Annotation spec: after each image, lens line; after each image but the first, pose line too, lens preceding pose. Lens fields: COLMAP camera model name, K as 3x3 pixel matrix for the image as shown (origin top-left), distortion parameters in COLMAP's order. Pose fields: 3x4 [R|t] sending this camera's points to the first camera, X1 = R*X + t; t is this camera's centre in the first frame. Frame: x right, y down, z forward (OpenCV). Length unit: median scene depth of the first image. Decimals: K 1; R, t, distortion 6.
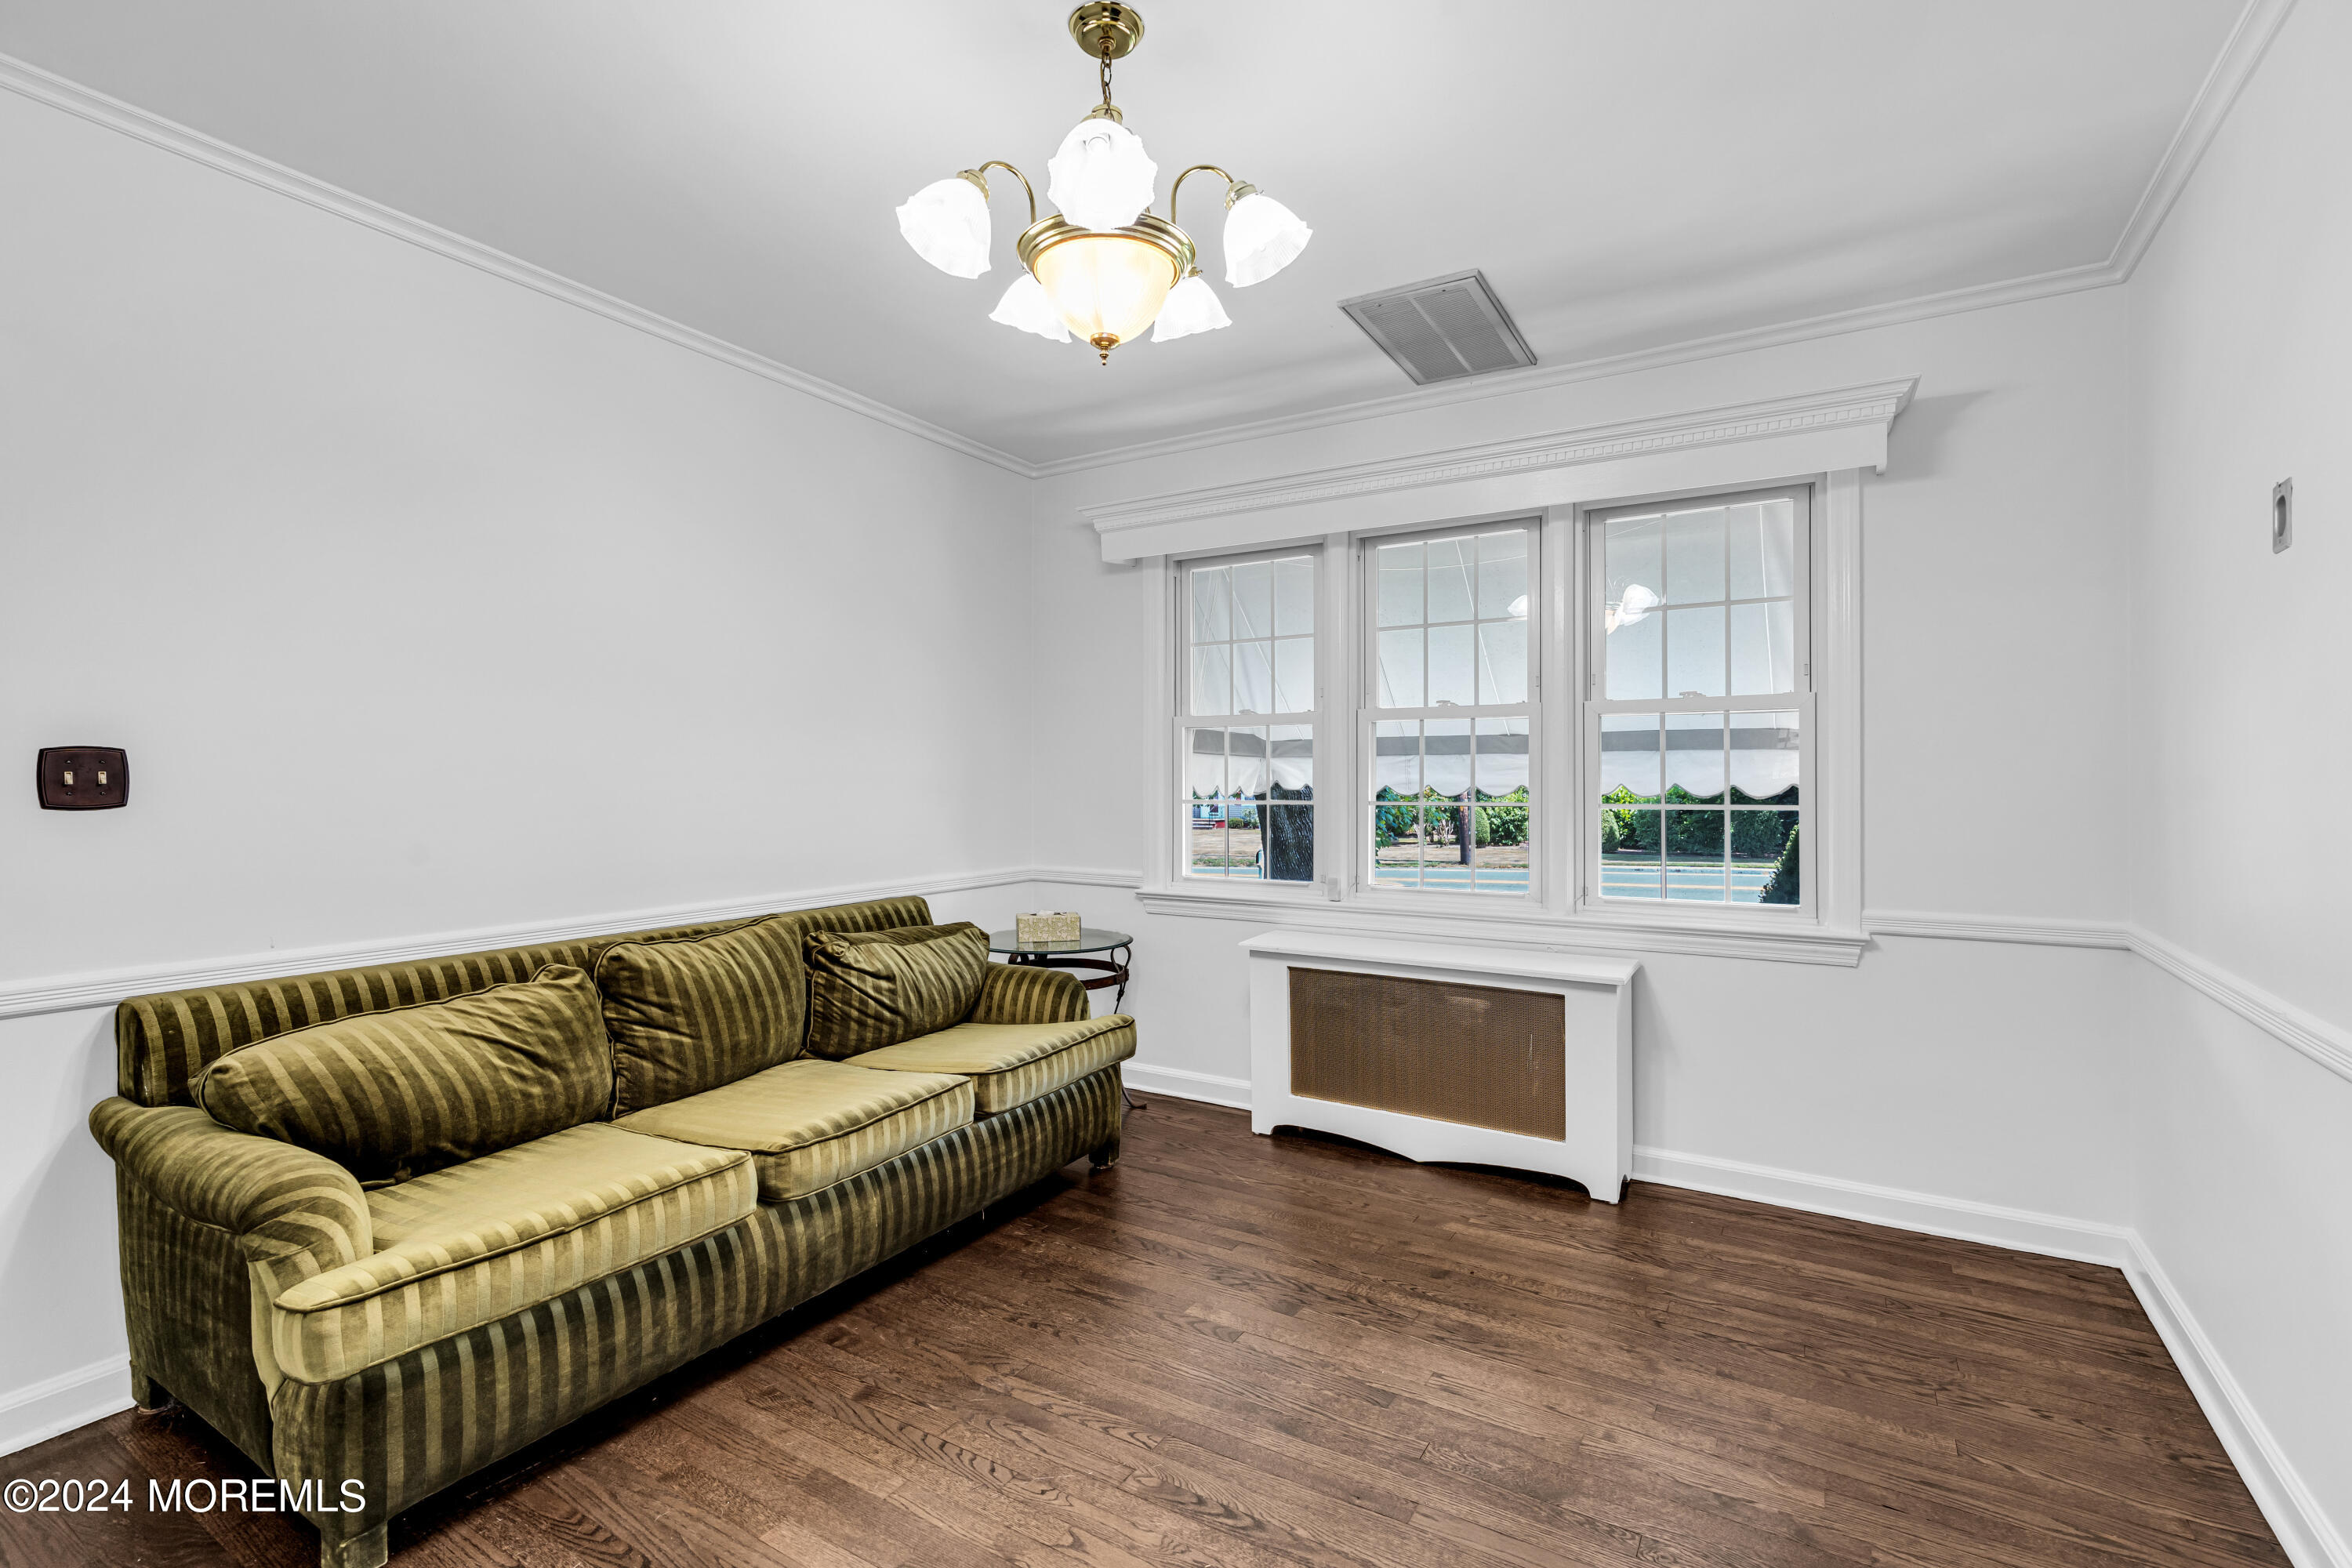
lens RADIAL K [[1064.1, 0, 1182.2], [0, 1064.1, 793.3], [0, 0, 1]] dist [-0.009473, 0.000770]
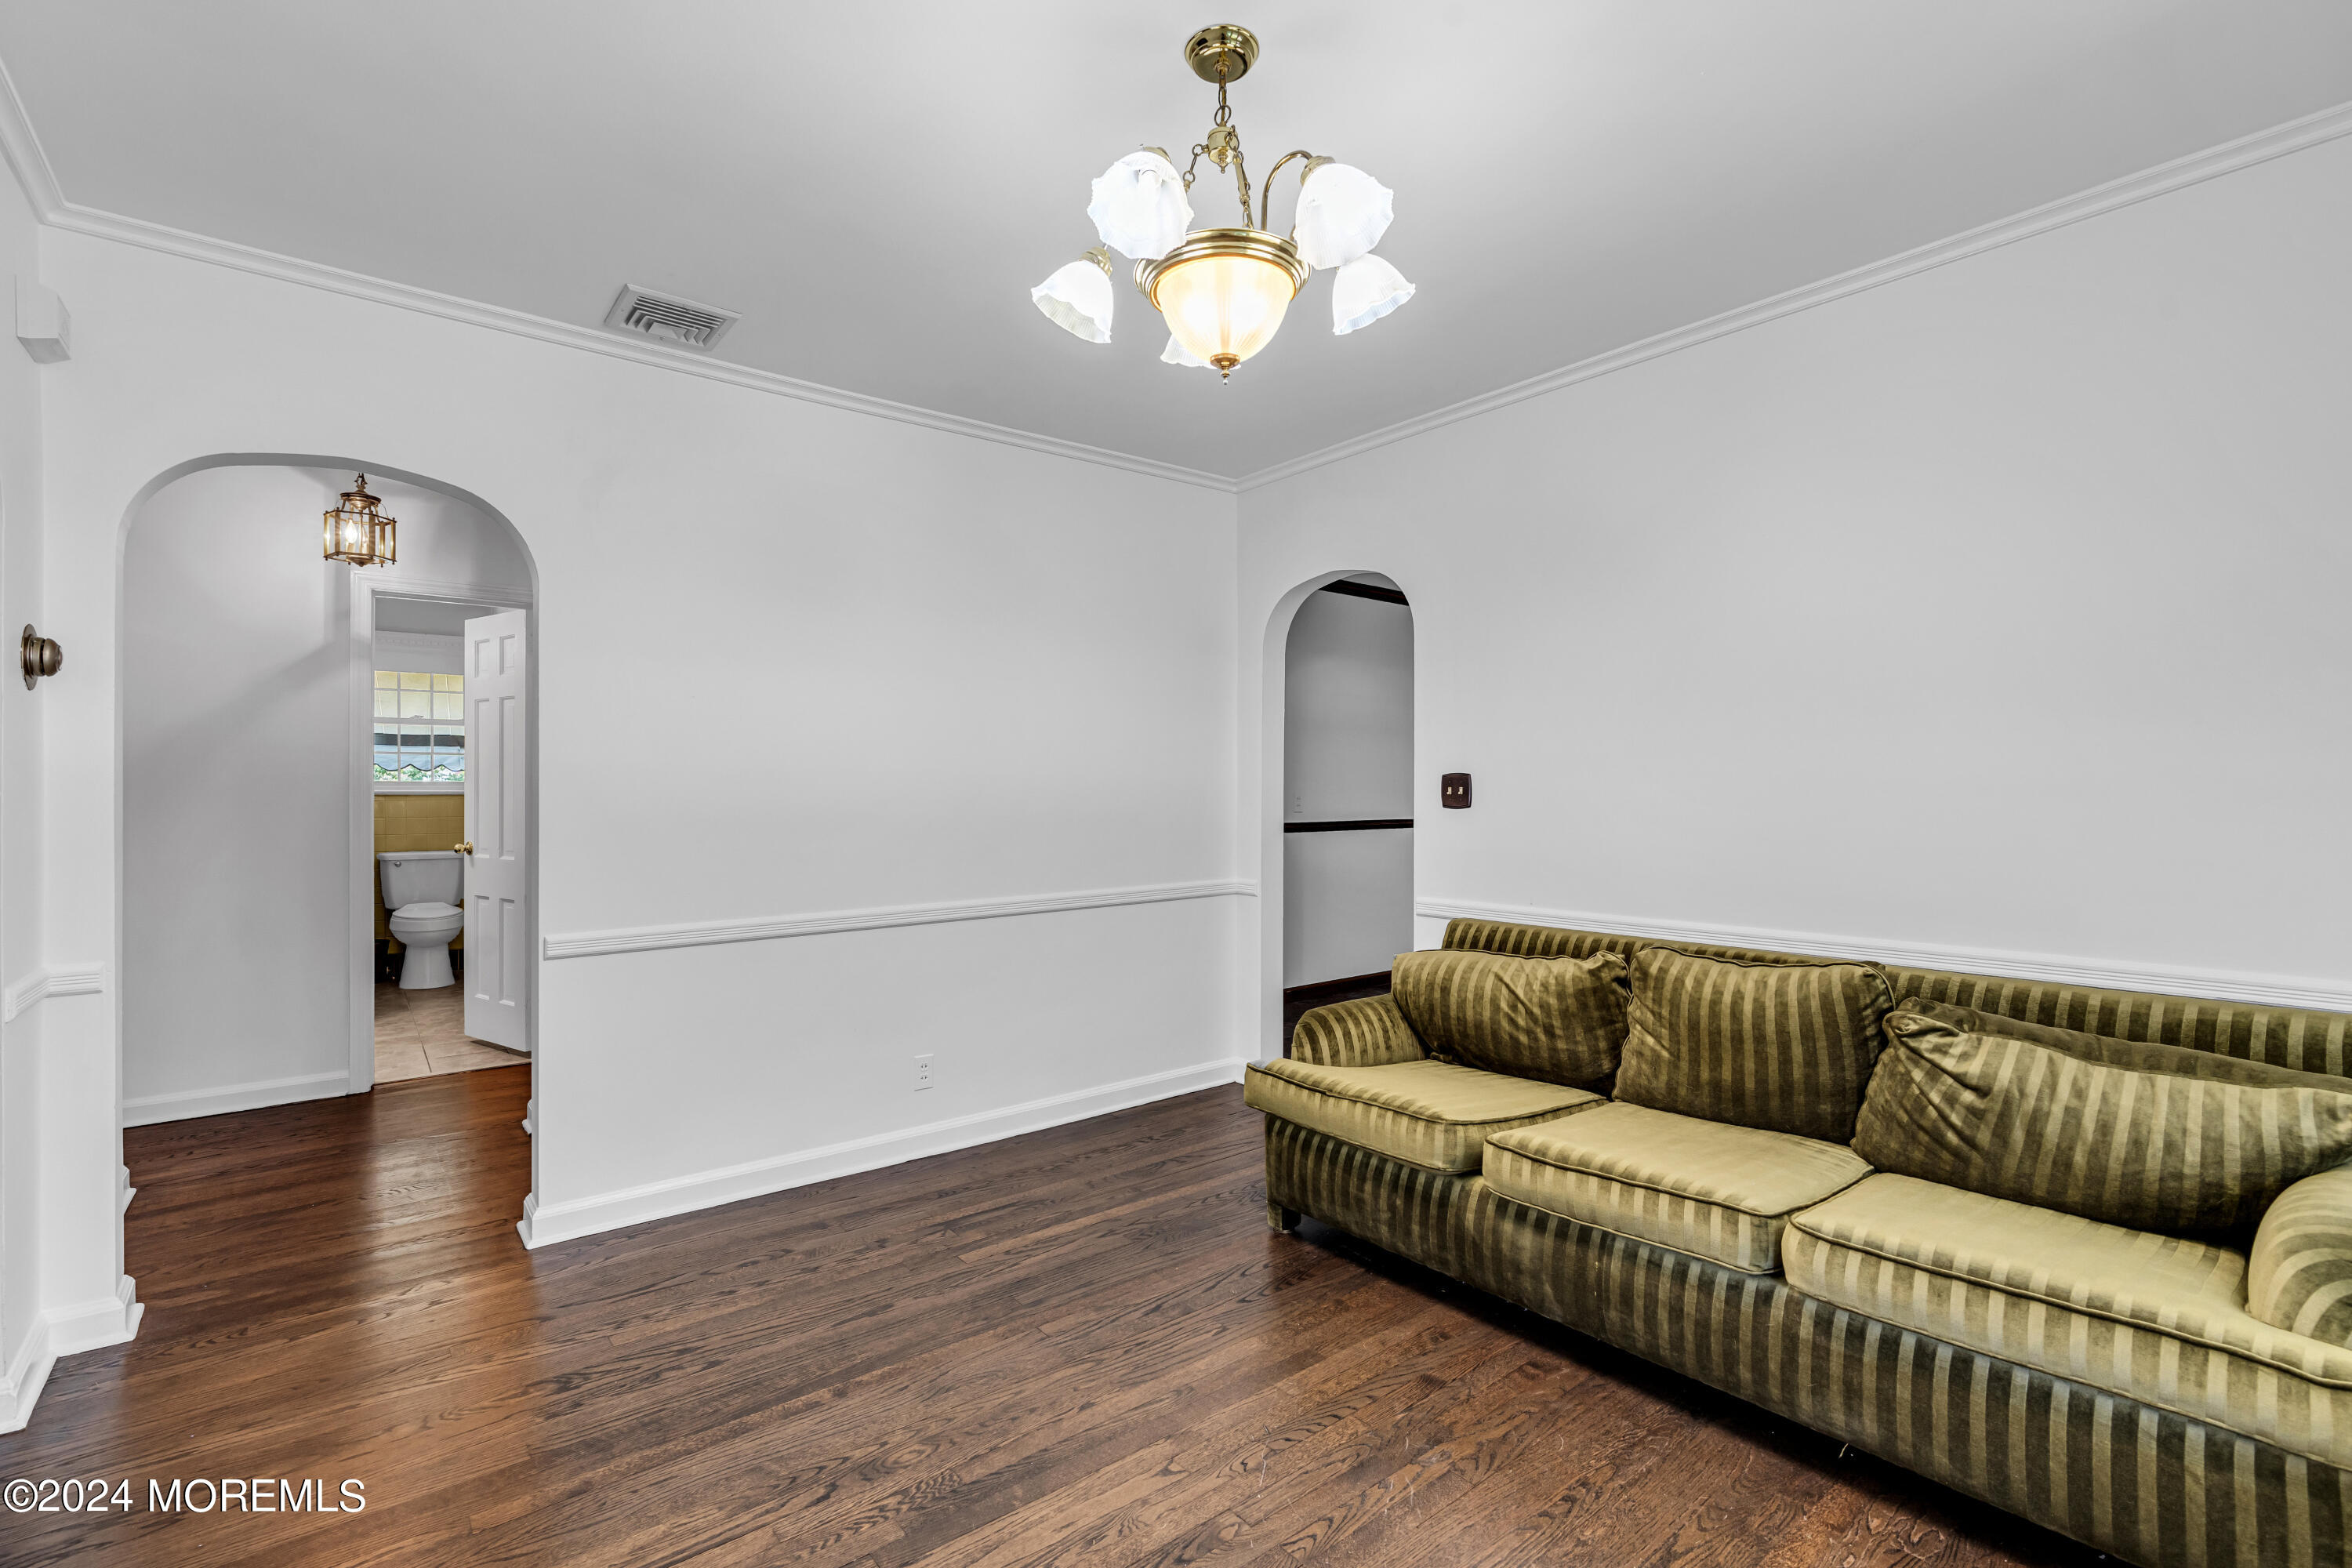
lens RADIAL K [[1064.1, 0, 1184.2], [0, 1064.1, 785.4], [0, 0, 1]] dist [-0.009473, 0.000770]
pose [[-0.344709, 0.003336, -0.938704, 0.691861], [-0.002489, 0.999987, 0.004468, -0.026408], [0.938706, 0.003877, -0.344697, 1.010219]]
